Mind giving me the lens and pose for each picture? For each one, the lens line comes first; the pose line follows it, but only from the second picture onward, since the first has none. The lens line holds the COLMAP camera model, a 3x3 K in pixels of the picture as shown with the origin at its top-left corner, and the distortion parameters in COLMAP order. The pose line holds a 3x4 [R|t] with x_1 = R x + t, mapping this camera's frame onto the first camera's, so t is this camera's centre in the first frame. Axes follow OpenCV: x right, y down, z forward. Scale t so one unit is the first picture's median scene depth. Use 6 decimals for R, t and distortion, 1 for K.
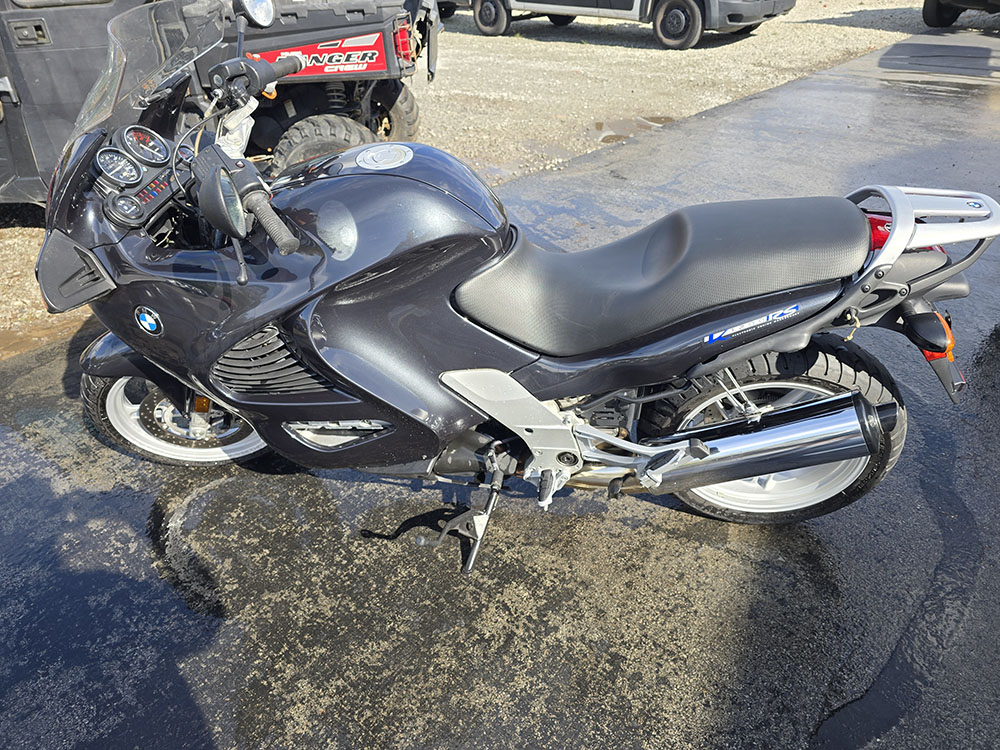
lens RADIAL K [[680.0, 0, 504.9], [0, 680.0, 376.6], [0, 0, 1]] dist [0.019434, -0.007444]
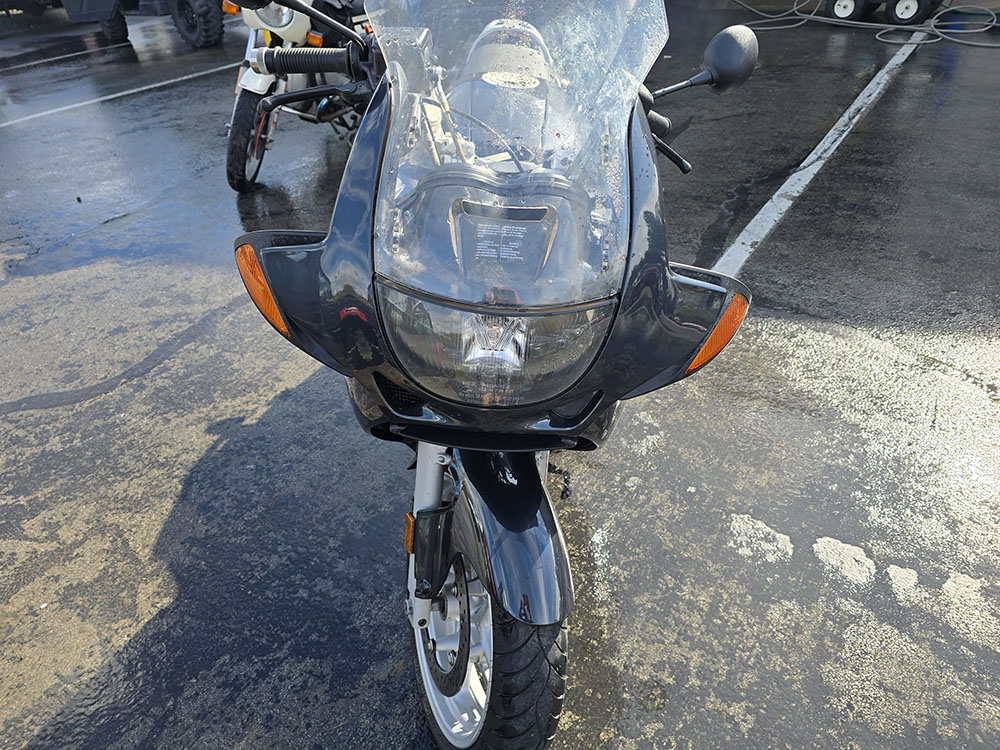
lens RADIAL K [[680.0, 0, 497.7], [0, 680.0, 375.7], [0, 0, 1]] dist [0.019434, -0.007444]
pose [[-0.131104, -0.552753, 0.822968, -1.078923], [0.597103, 0.618642, 0.510637, -0.511930], [-0.791378, 0.558343, 0.248944, 0.900188]]
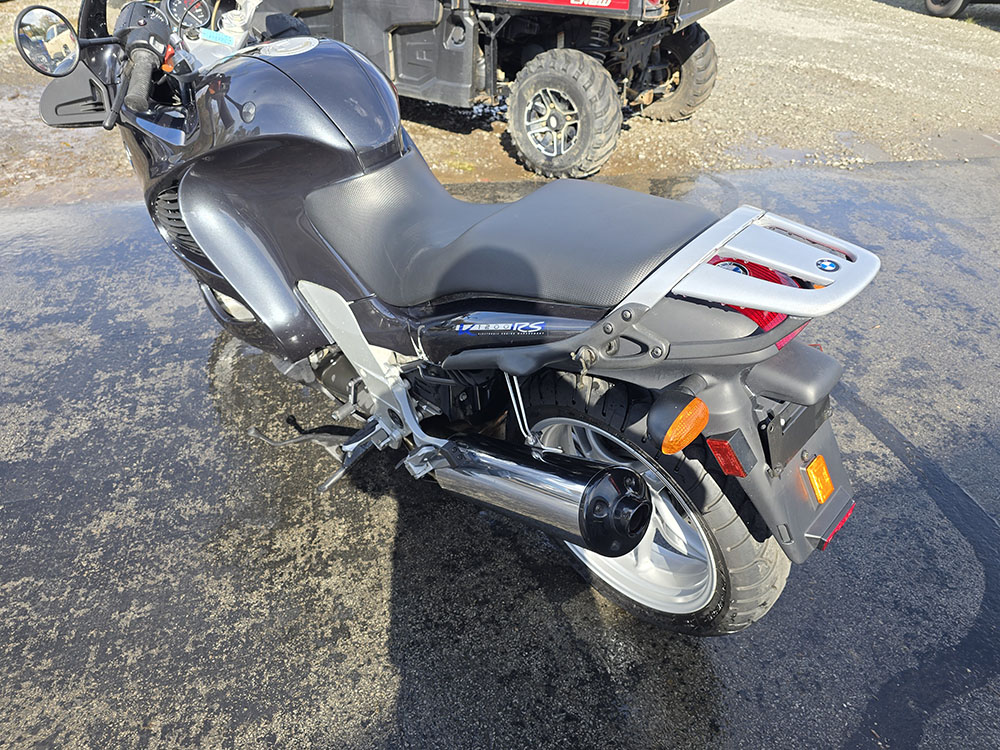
lens RADIAL K [[680.0, 0, 509.3], [0, 680.0, 373.7], [0, 0, 1]] dist [0.019434, -0.007444]
pose [[0.817395, 0.373037, -0.438985, 0.618161], [-0.352927, 0.926548, 0.130201, -0.112326], [0.455311, 0.048504, 0.889010, 0.256008]]
